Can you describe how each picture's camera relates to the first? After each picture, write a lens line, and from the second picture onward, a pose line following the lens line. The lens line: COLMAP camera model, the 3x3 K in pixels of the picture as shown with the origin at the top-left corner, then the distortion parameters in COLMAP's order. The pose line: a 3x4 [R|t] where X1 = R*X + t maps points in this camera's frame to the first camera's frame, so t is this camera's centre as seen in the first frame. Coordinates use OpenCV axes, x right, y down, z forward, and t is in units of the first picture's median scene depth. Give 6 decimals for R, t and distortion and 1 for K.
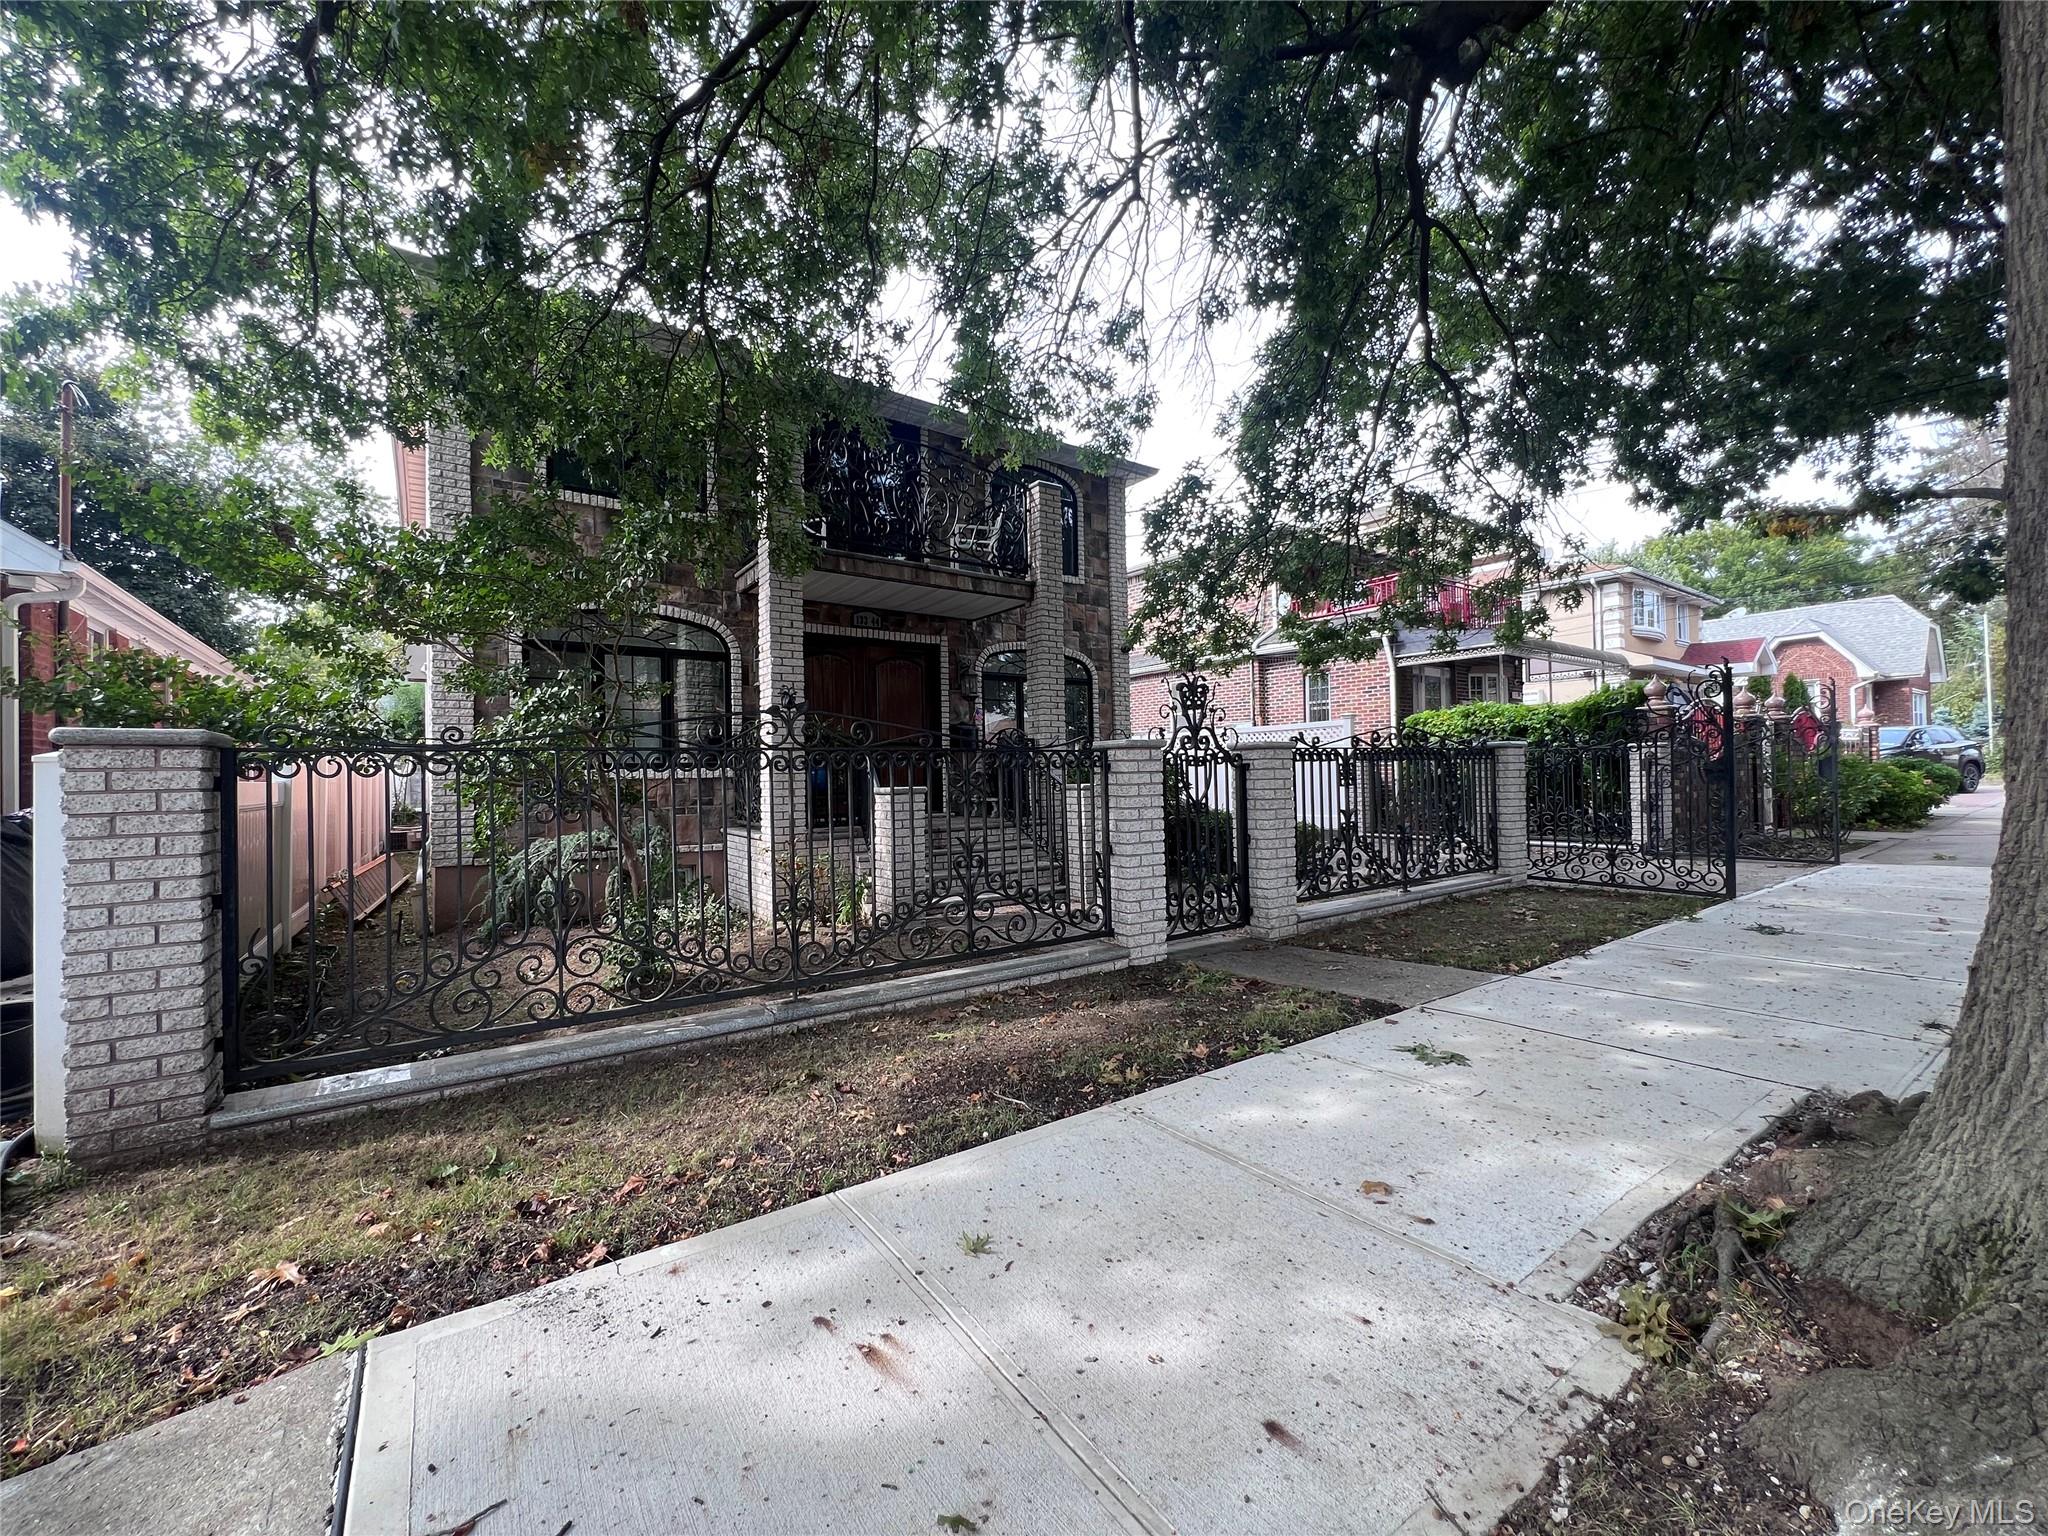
lens RADIAL K [[817.1, 0, 1028.5], [0, 817.1, 762.4], [0, 0, 1]] dist [-0.002813, 0.000904]
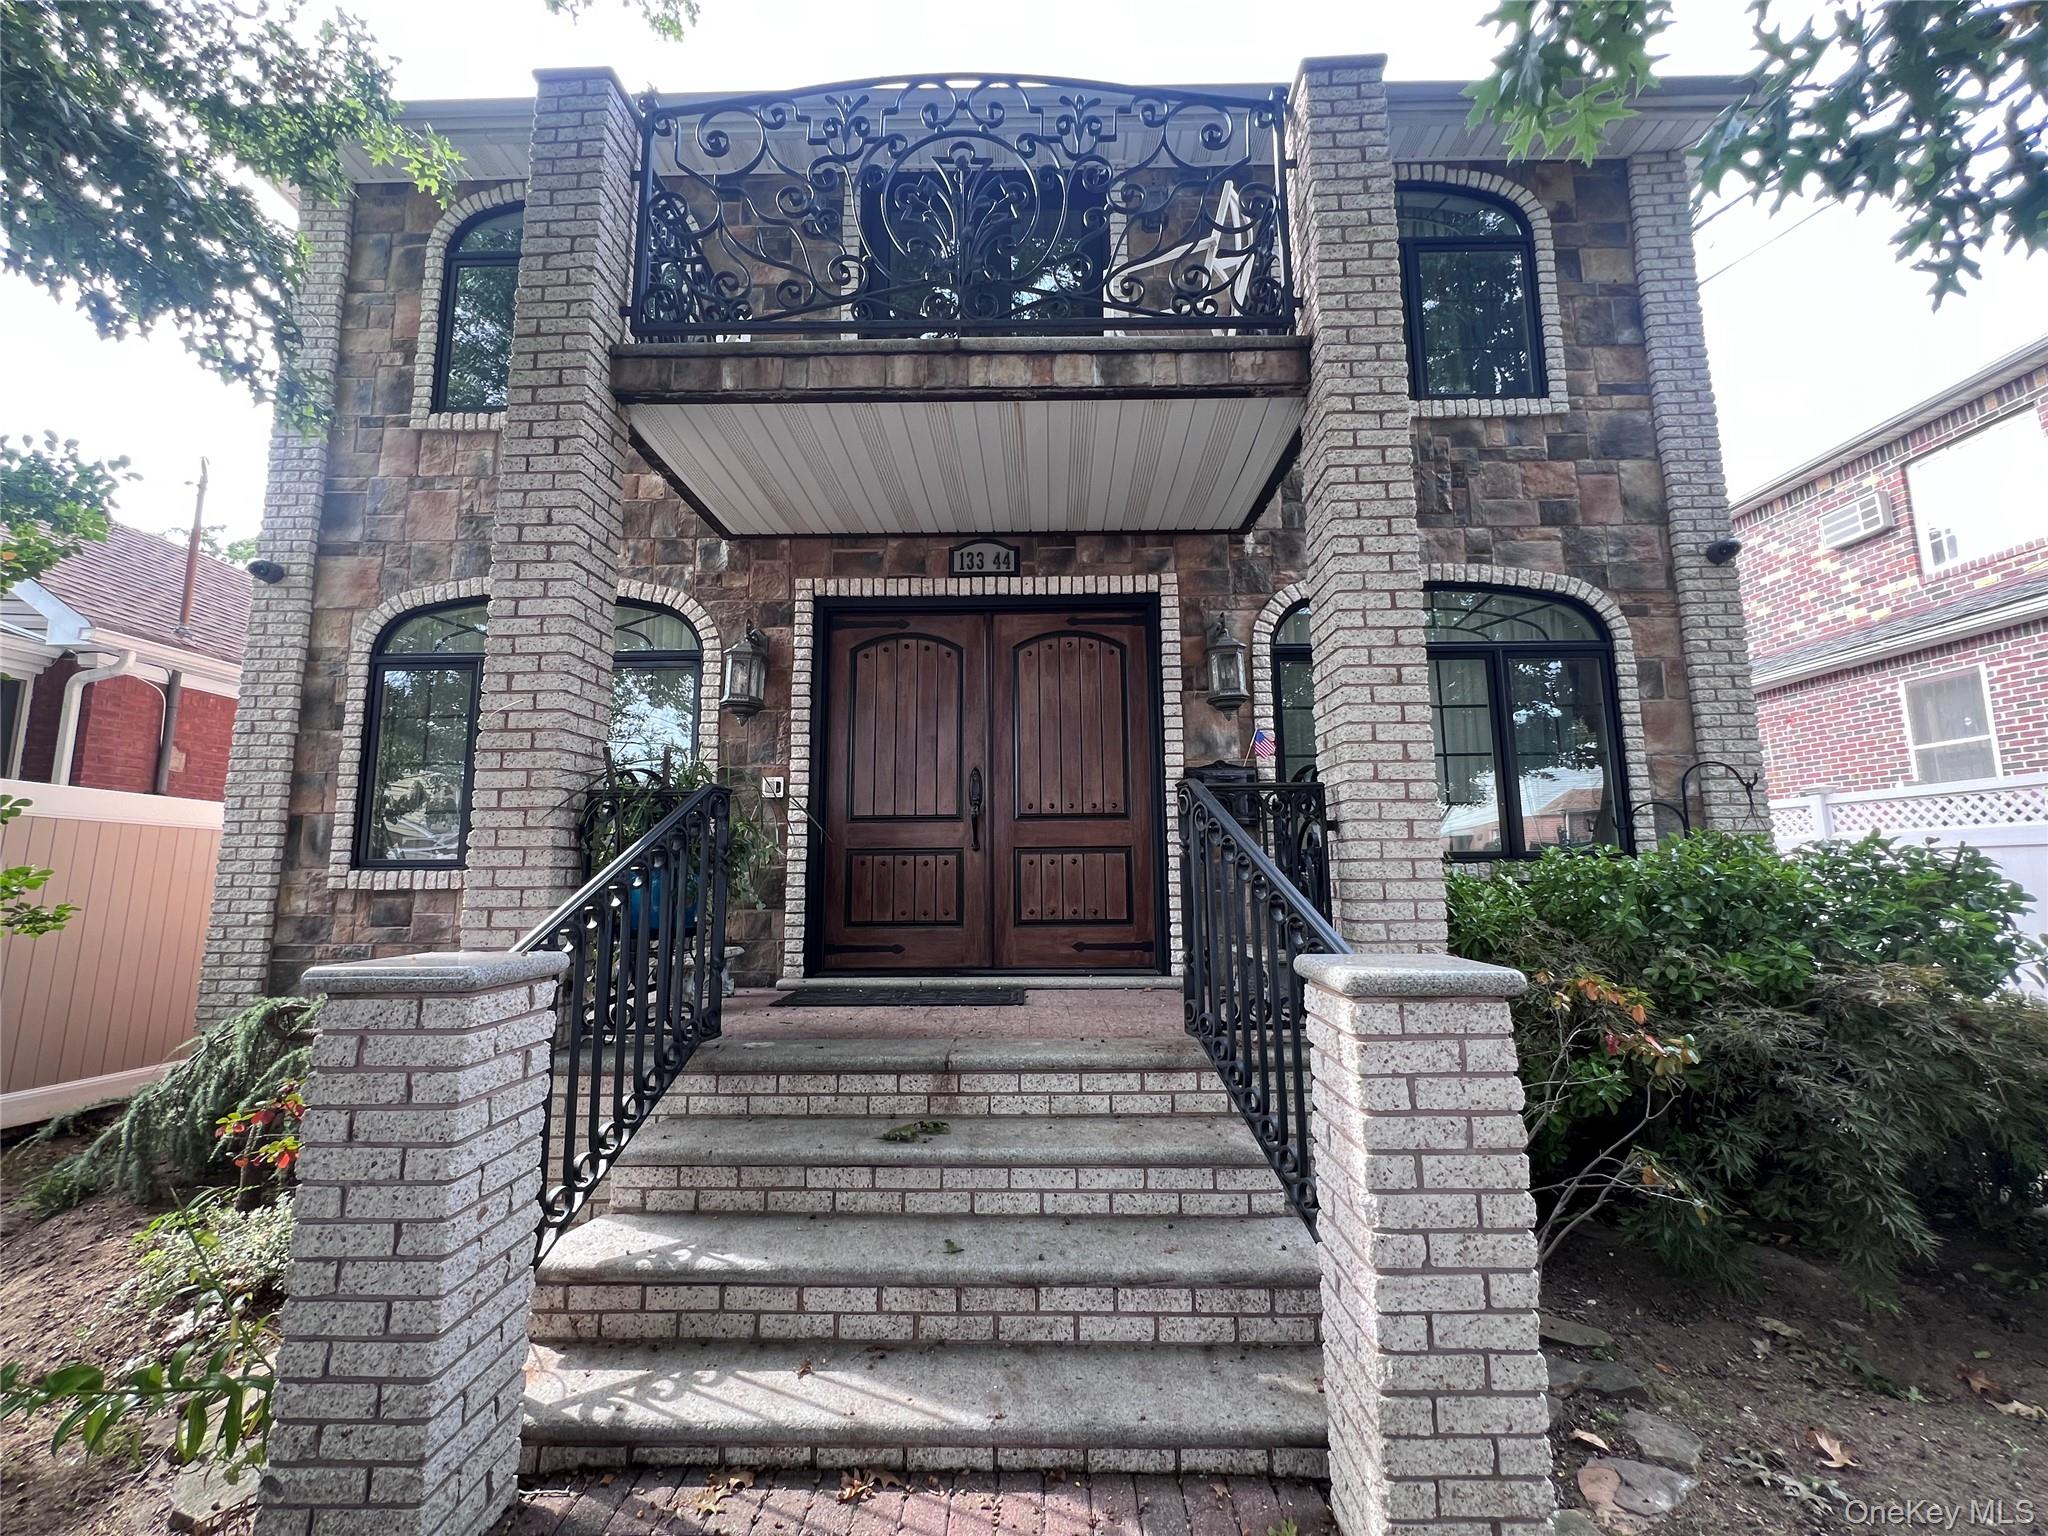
lens RADIAL K [[817.1, 0, 1026.3], [0, 817.1, 766.2], [0, 0, 1]] dist [-0.002813, 0.000904]
pose [[0.799472, -0.067803, -0.596865, 0.094083], [0.002775, 0.994016, -0.109202, -0.000920], [0.600697, 0.085647, 0.794876, 0.608472]]
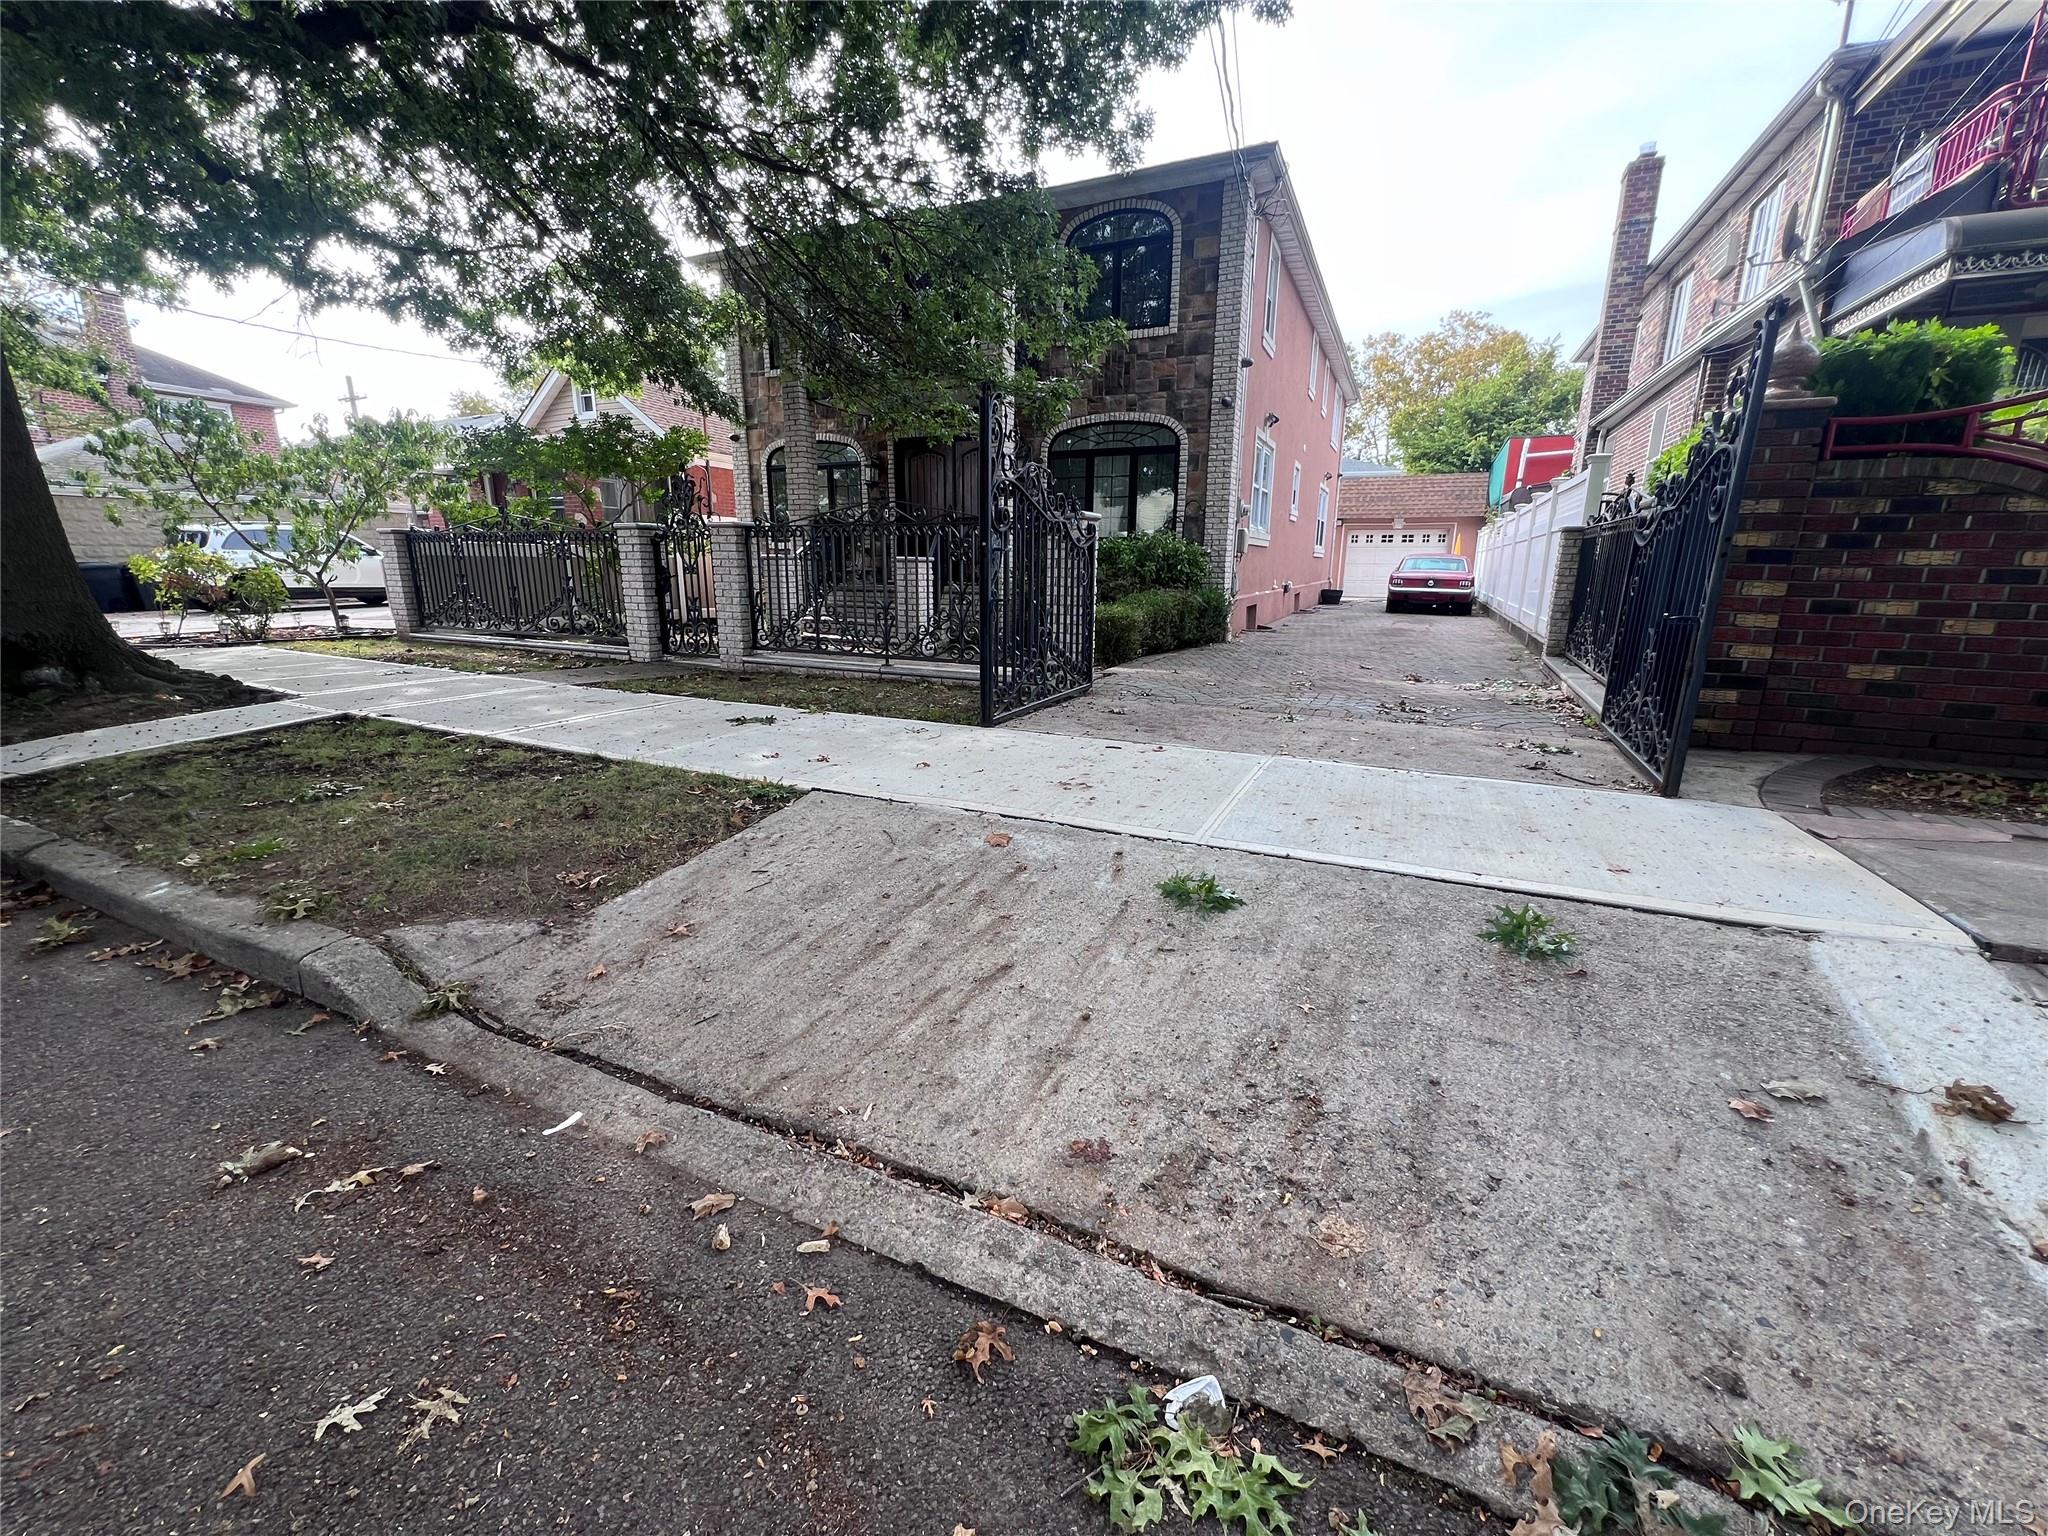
lens RADIAL K [[817.1, 0, 1018.7], [0, 817.1, 761.0], [0, 0, 1]] dist [-0.002813, 0.000904]
pose [[0.477466, 0.229561, -0.848132, 0.963781], [-0.002336, 0.965595, 0.260040, 0.002509], [0.878647, -0.122179, 0.461575, 0.434591]]
